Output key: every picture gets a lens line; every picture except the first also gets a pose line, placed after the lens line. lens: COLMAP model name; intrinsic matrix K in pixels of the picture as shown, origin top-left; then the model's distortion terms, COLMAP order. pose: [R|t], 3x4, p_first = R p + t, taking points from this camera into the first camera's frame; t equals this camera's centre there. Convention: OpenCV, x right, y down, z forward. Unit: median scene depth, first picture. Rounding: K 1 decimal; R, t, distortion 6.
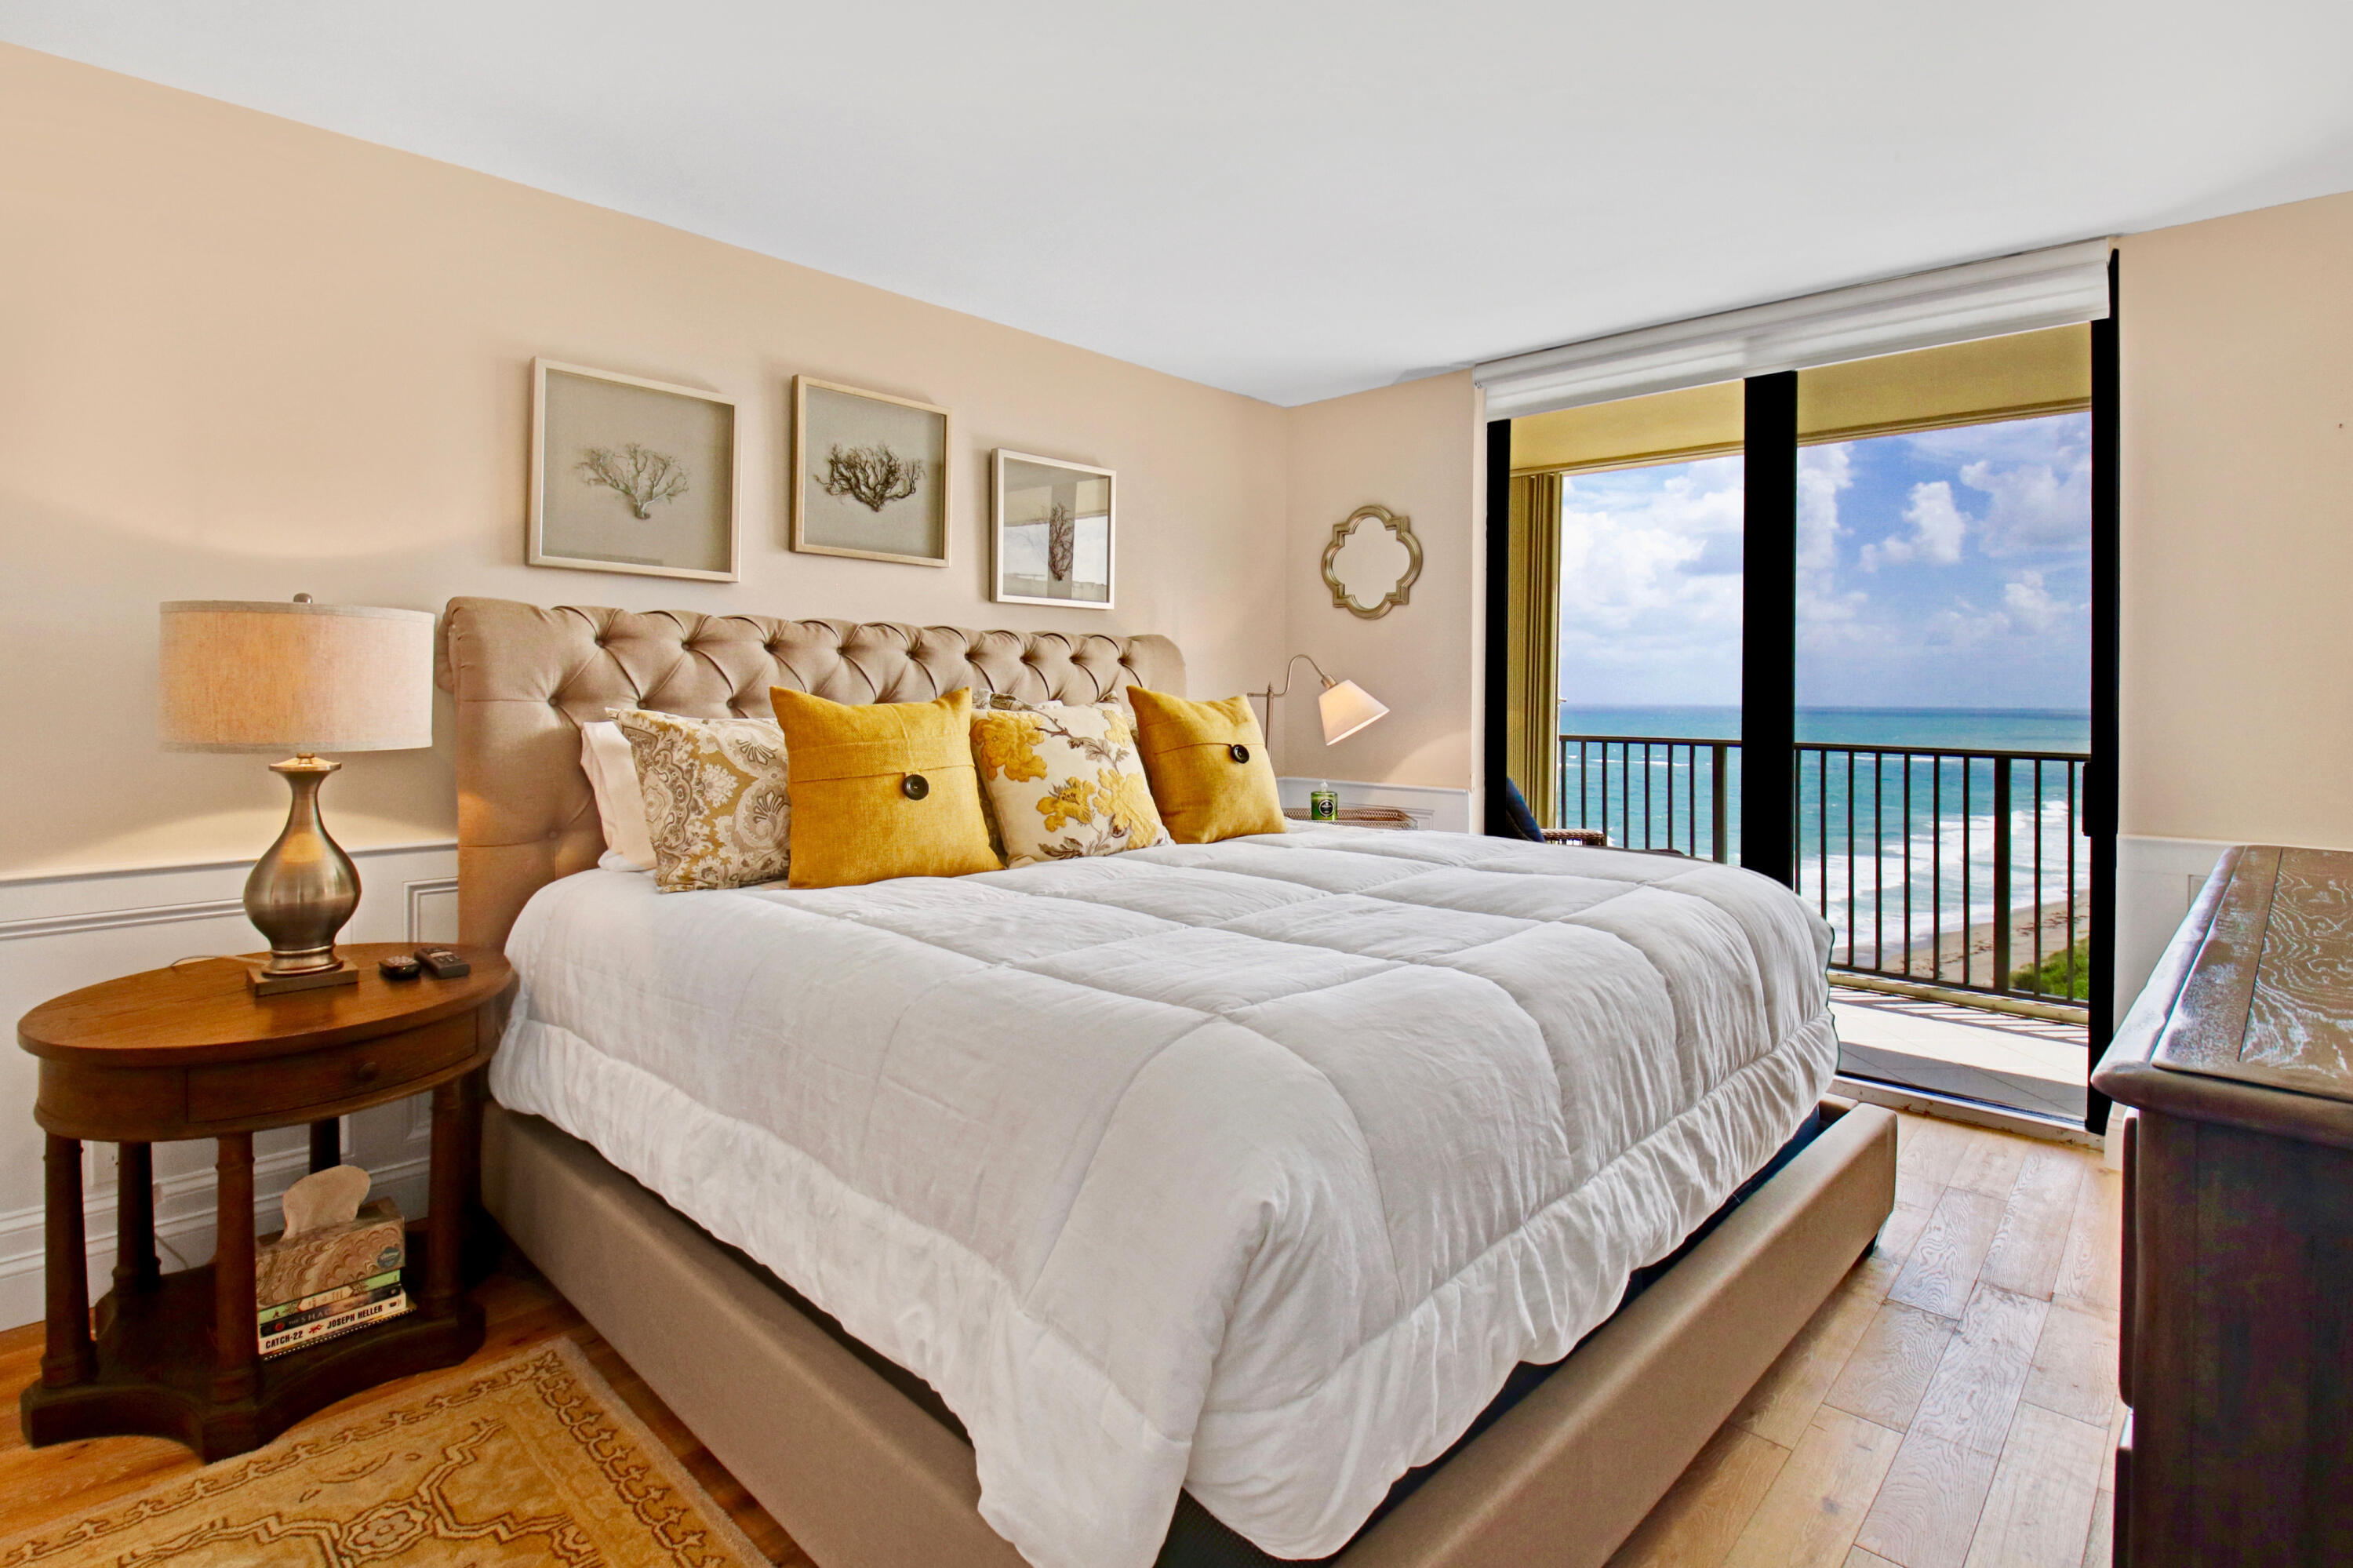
lens RADIAL K [[1139.7, 0, 1173.0], [0, 1139.7, 687.5], [0, 0, 1]] dist [0.028628, -0.000171]
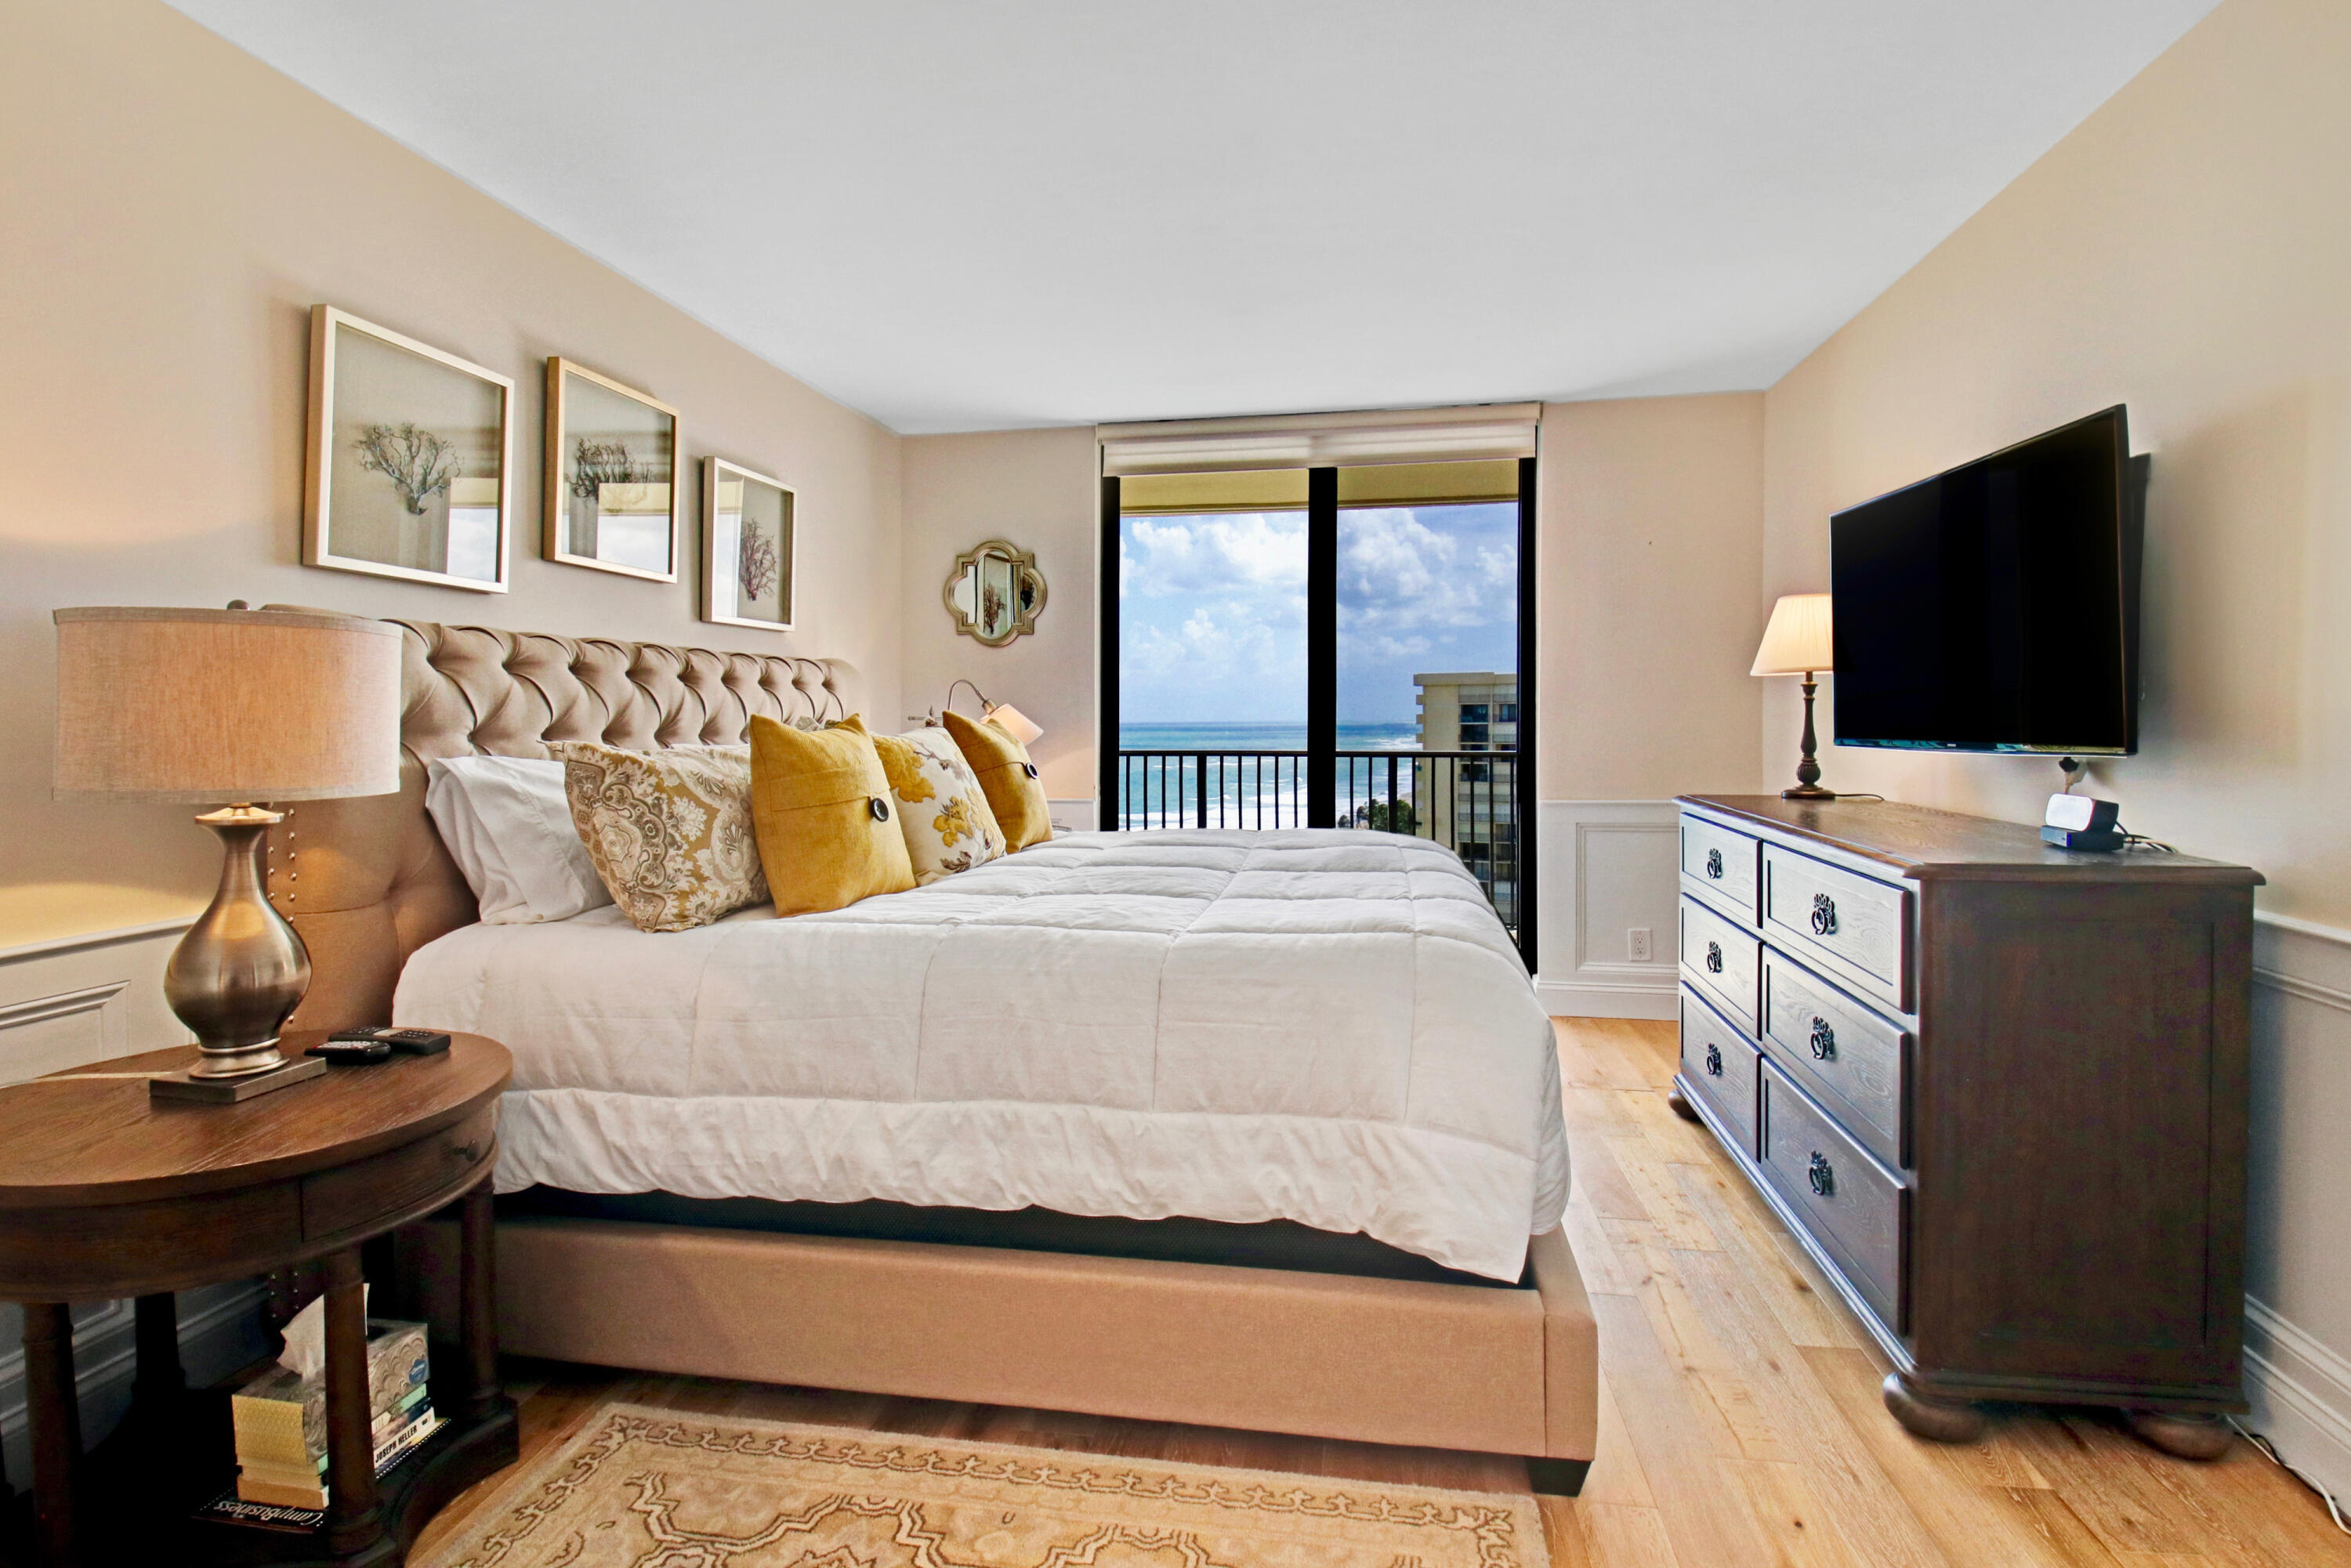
lens RADIAL K [[1194.7, 0, 1180.3], [0, 1194.7, 747.4], [0, 0, 1]] dist [0.106750, -0.073661]
pose [[0.829581, -0.023590, 0.557888, -0.609249], [0.004632, 0.999364, 0.035369, -0.007908], [-0.558368, -0.026758, 0.829162, -0.068745]]
